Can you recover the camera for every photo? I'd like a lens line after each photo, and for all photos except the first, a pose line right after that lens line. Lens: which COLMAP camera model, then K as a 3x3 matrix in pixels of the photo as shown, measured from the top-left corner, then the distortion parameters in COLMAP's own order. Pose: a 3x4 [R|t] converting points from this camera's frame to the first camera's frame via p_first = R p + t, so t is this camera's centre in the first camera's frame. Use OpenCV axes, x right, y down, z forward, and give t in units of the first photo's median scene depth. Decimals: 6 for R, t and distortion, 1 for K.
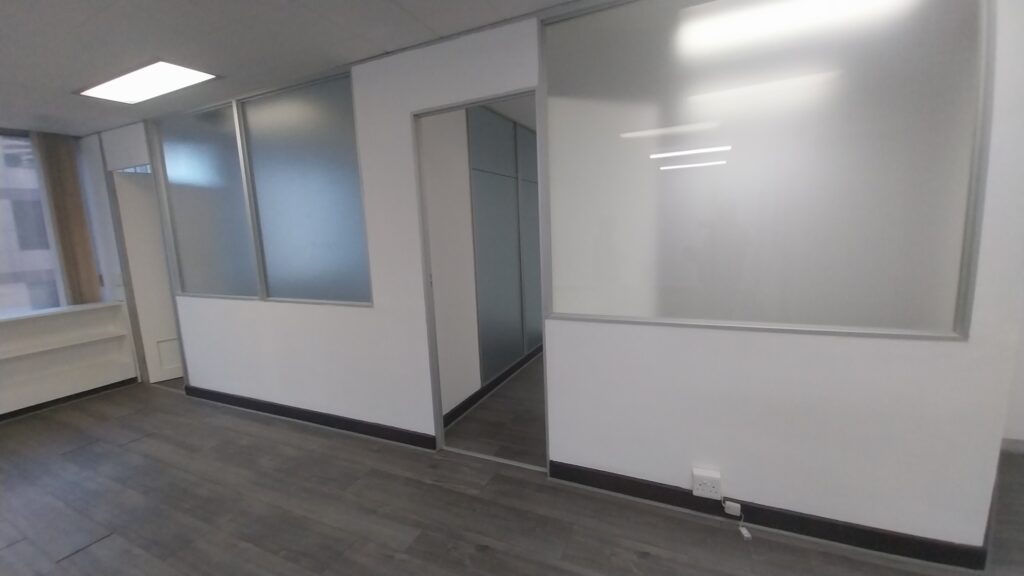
lens RADIAL K [[401.8, 0, 520.6], [0, 401.8, 286.3], [0, 0, 1]] dist [0.001748, -0.000165]
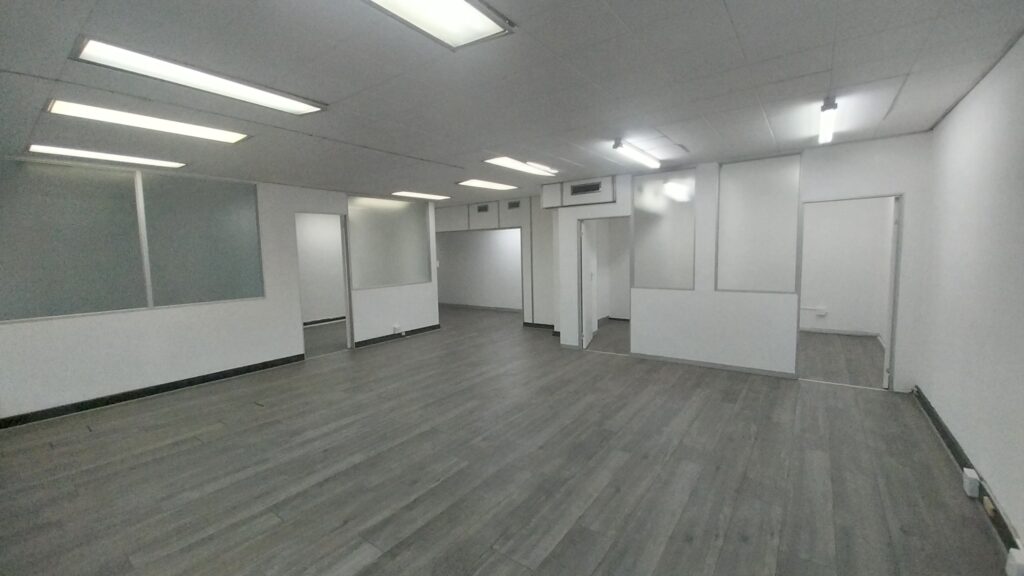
lens RADIAL K [[407.5, 0, 516.1], [0, 407.5, 289.2], [0, 0, 1]] dist [0.000356, -0.000133]
pose [[0.209215, -0.057978, 0.976149, -2.414201], [0.151420, 0.988121, 0.026236, 0.163011], [-0.966075, 0.142320, 0.215509, -0.736545]]
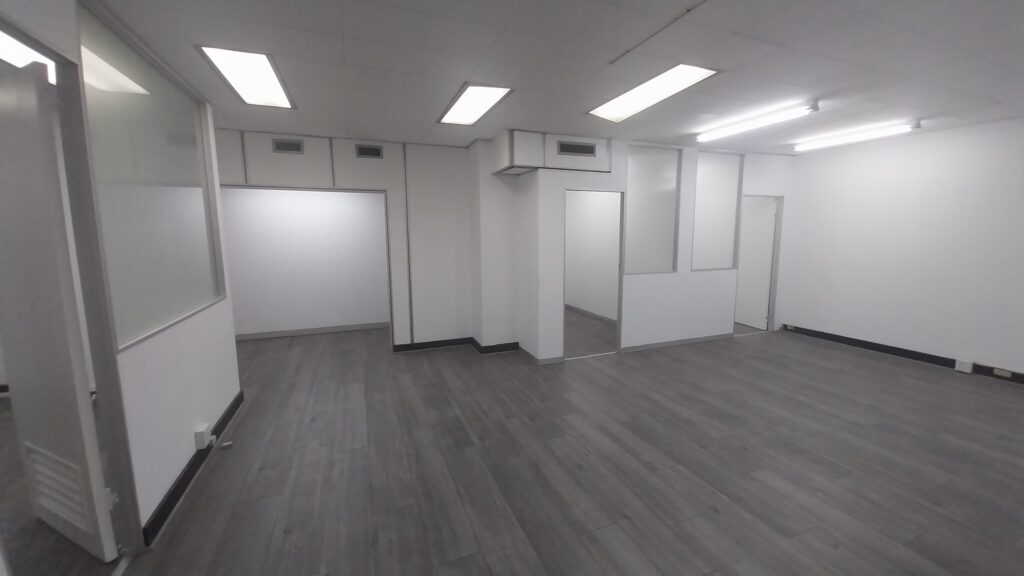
lens RADIAL K [[401.8, 0, 520.6], [0, 401.8, 286.3], [0, 0, 1]] dist [0.001748, -0.000165]
pose [[-0.725833, -0.045416, 0.686370, -0.990905], [0.127295, 0.971715, 0.198910, -0.097590], [-0.675990, 0.231747, -0.699521, 0.924016]]
